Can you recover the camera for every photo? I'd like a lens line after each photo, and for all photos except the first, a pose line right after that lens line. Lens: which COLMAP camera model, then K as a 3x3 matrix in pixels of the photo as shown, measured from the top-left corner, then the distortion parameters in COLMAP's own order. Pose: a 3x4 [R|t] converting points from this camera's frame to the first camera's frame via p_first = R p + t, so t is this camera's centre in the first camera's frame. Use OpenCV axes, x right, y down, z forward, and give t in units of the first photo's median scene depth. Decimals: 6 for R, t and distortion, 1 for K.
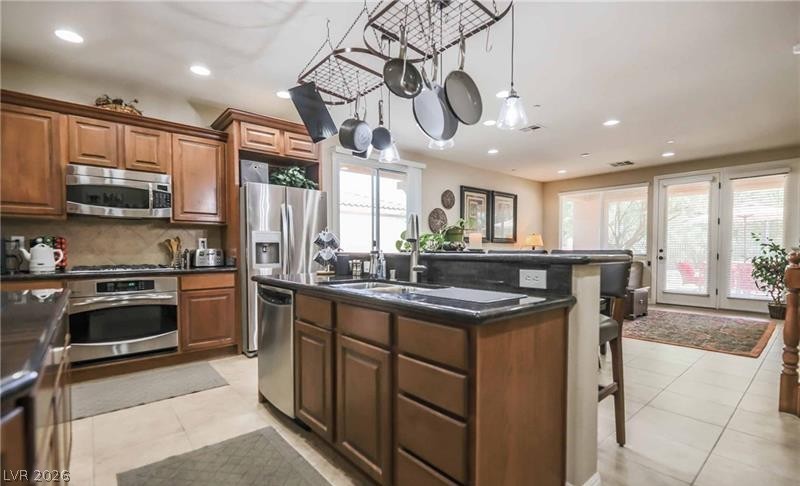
lens RADIAL K [[363.1, 0, 399.8], [0, 363.1, 261.0], [0, 0, 1]] dist [-0.000592, -0.000012]
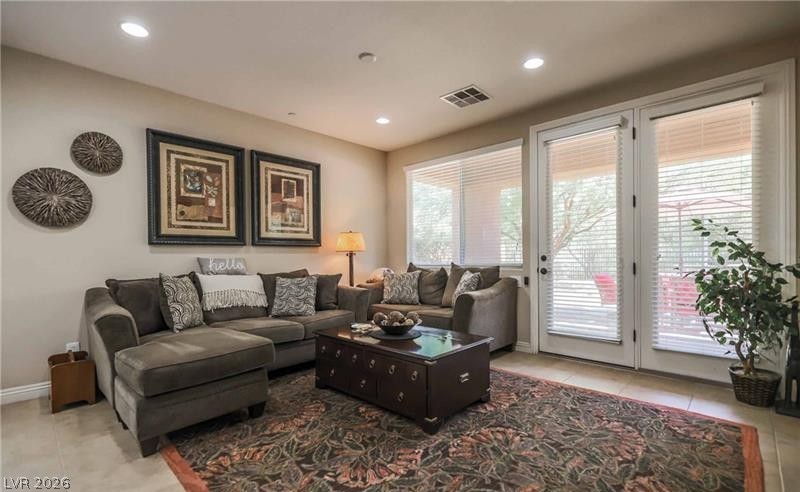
lens RADIAL K [[361.9, 0, 399.7], [0, 361.9, 260.2], [0, 0, 1]] dist [-0.001215, -0.000299]
pose [[0.994746, -0.008936, 0.101981, 0.862314], [0.011592, 0.999608, -0.025484, -0.026877], [-0.101713, 0.026532, 0.994460, 0.914047]]
